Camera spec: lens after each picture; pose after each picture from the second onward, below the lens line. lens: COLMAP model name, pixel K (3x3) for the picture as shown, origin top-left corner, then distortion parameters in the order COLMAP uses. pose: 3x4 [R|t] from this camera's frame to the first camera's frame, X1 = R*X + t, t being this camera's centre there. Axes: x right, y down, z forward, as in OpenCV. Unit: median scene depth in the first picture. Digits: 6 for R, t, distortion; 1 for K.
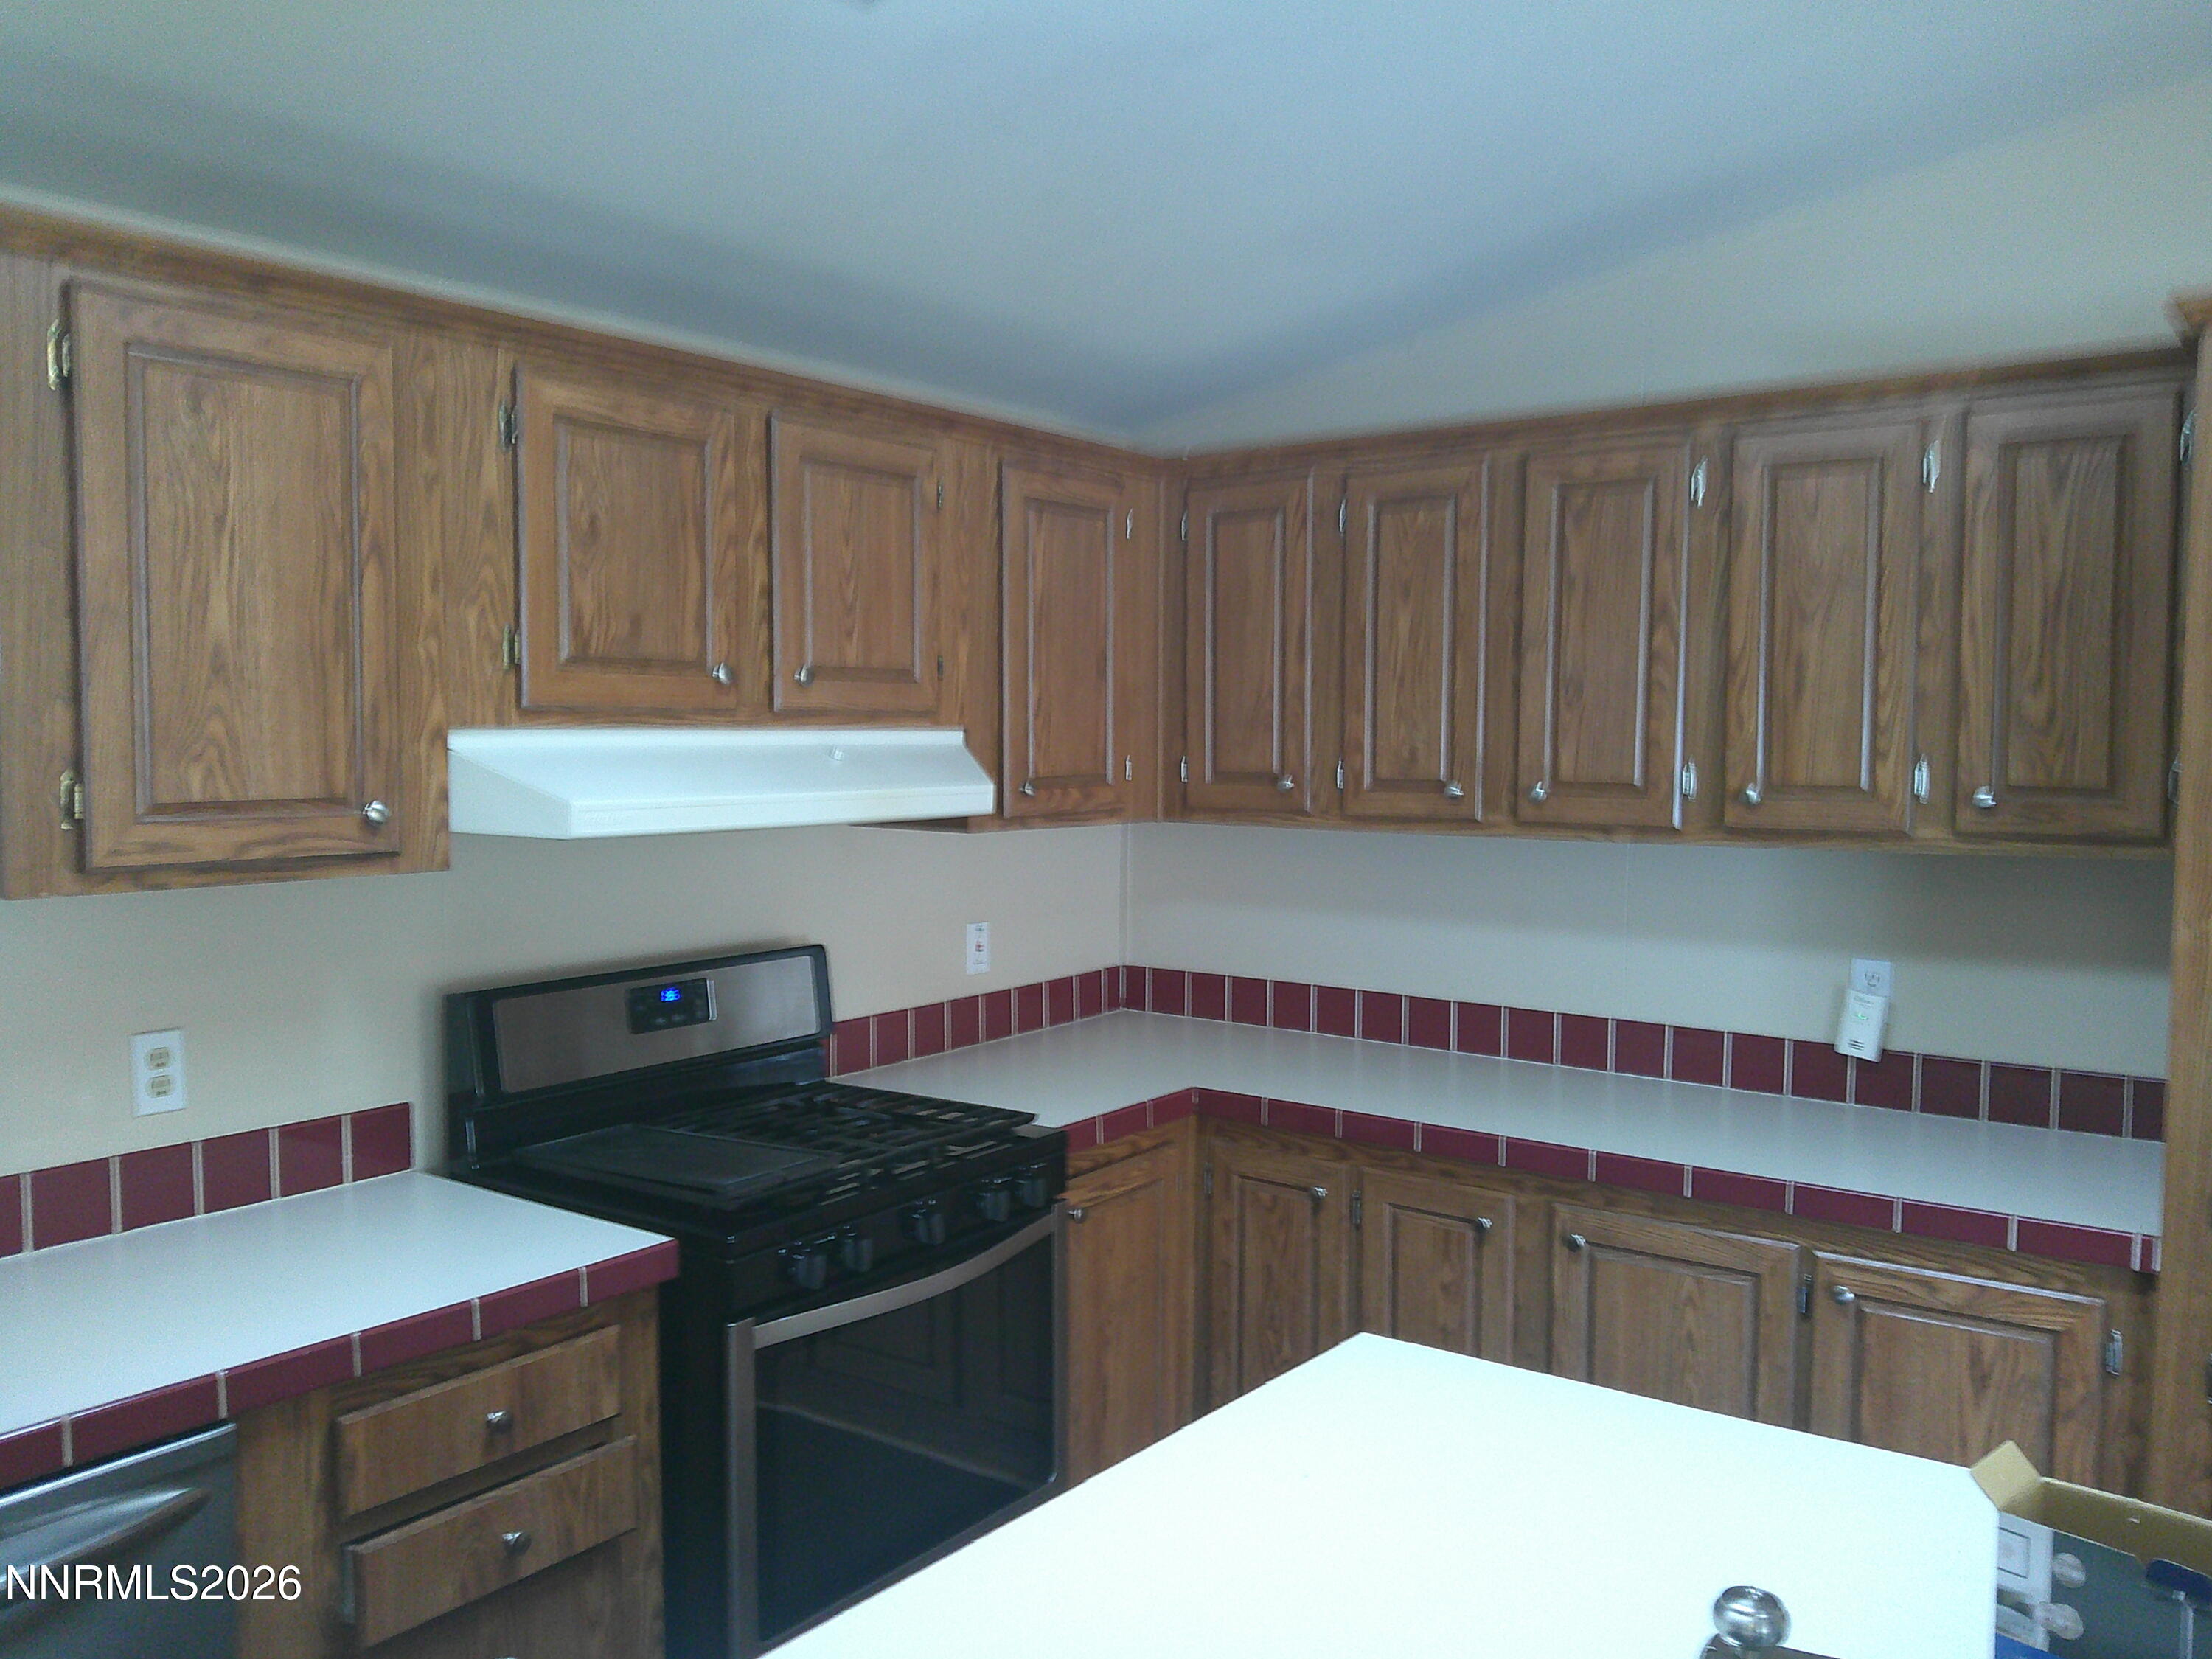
lens RADIAL K [[1725.6, 0, 1092.5], [0, 1725.6, 863.2], [0, 0, 1]] dist [-0.002950, -0.004850]
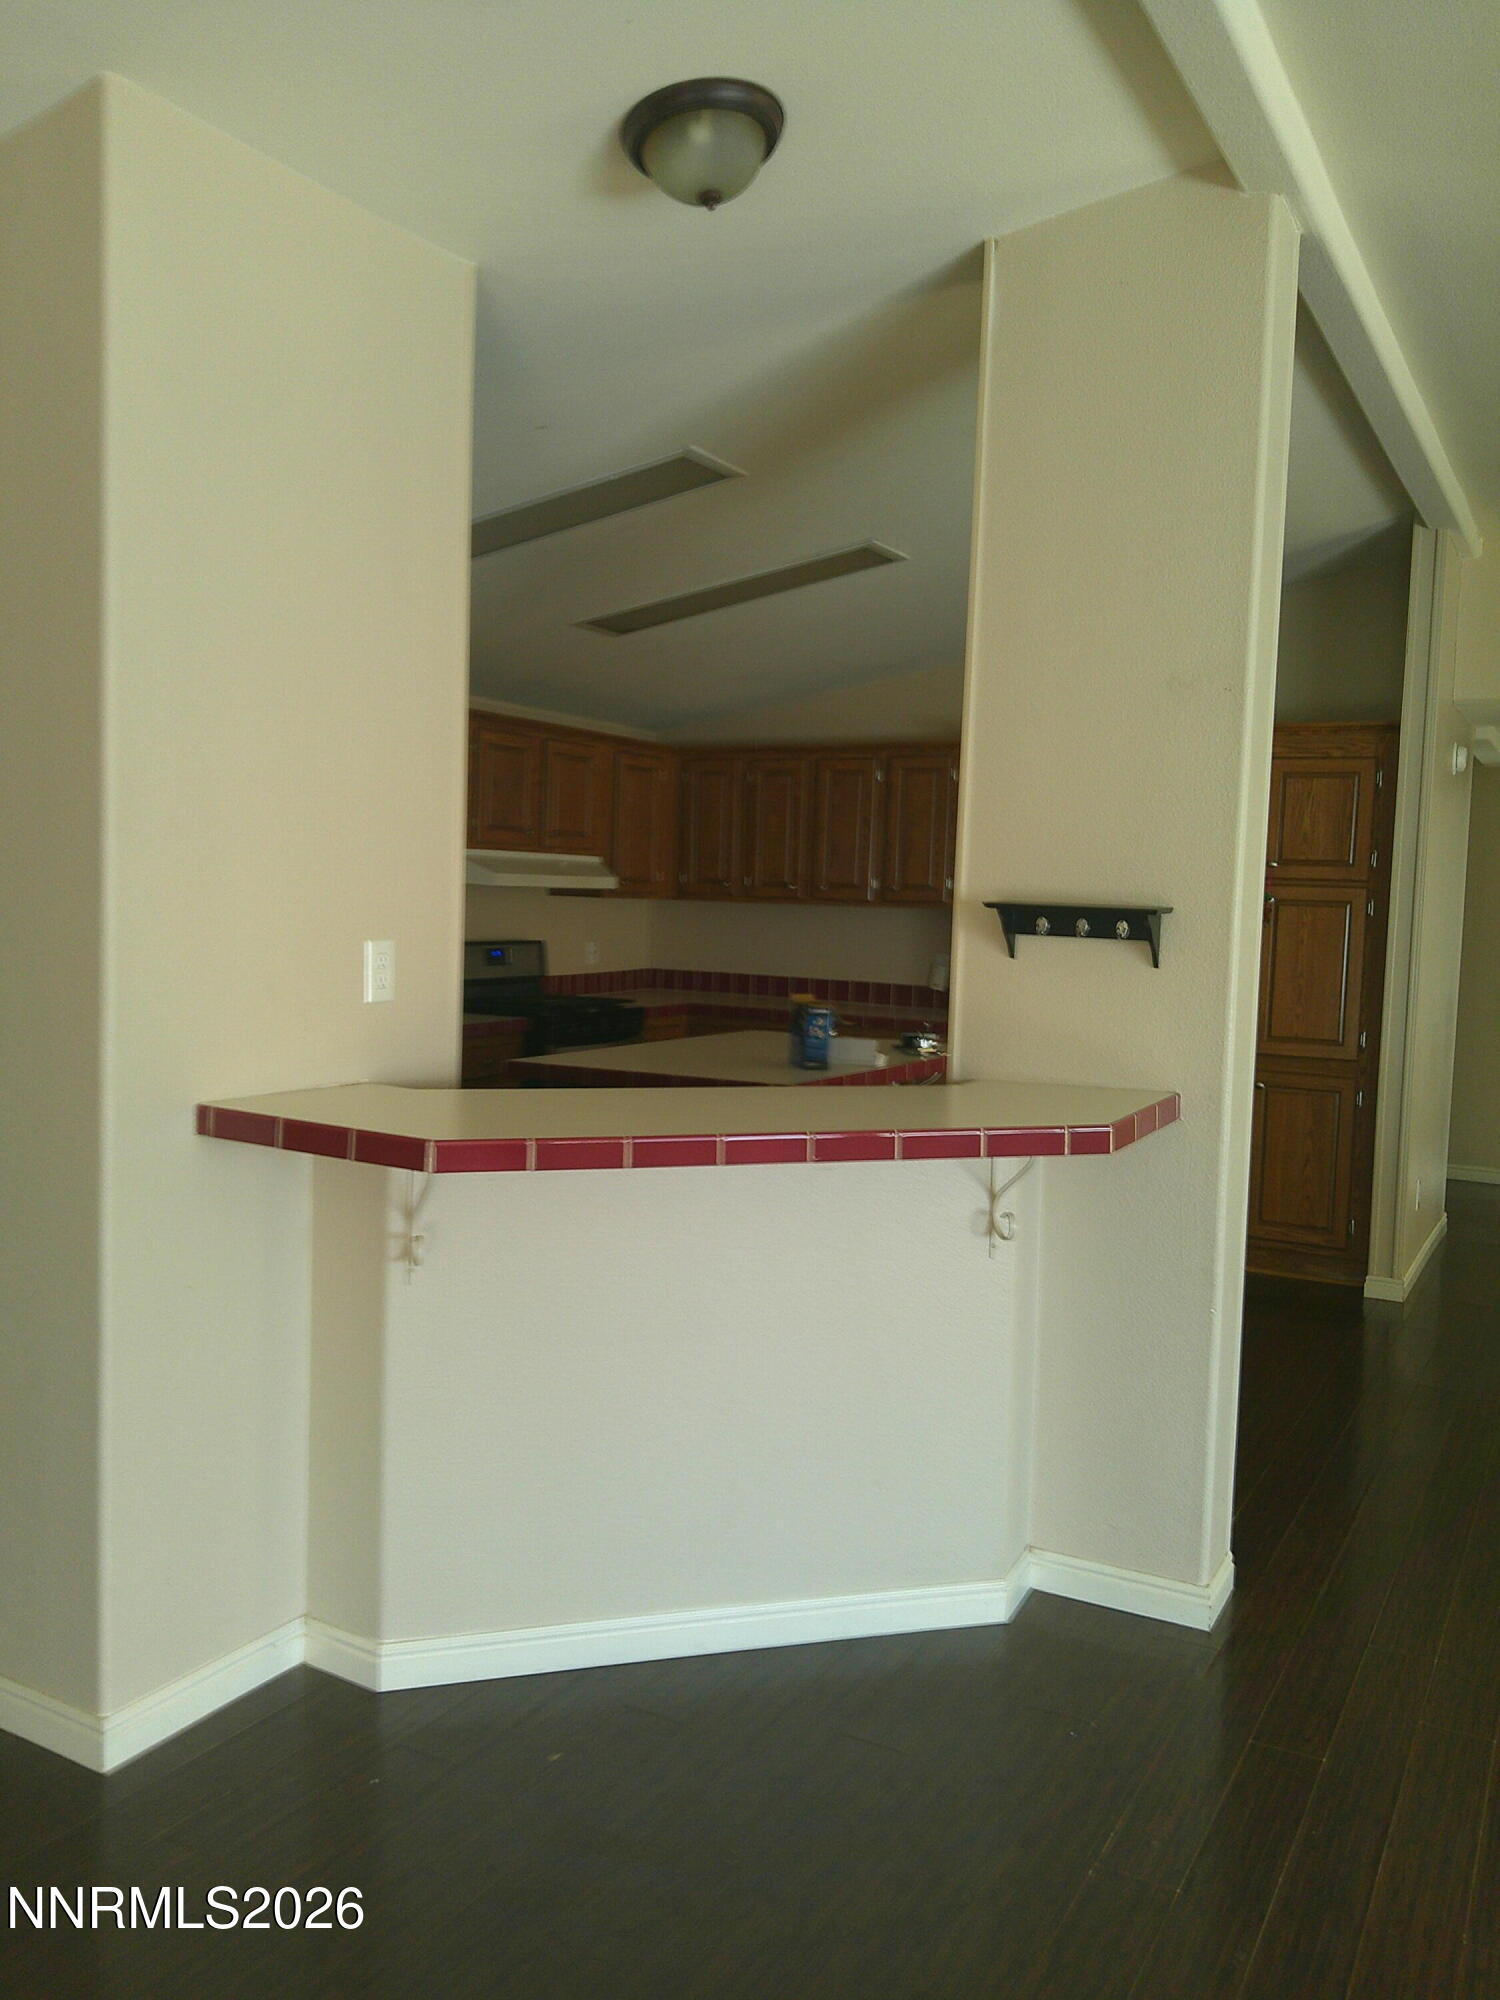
lens RADIAL K [[1560.3, 0, 752.8], [0, 1560.3, 938.6], [0, 0, 1]] dist [-0.002950, -0.004850]
pose [[0.989330, 0.026772, 0.143212, -0.188043], [-0.020402, 0.998744, -0.045764, 0.150688], [-0.144257, 0.042354, 0.988633, -1.362044]]
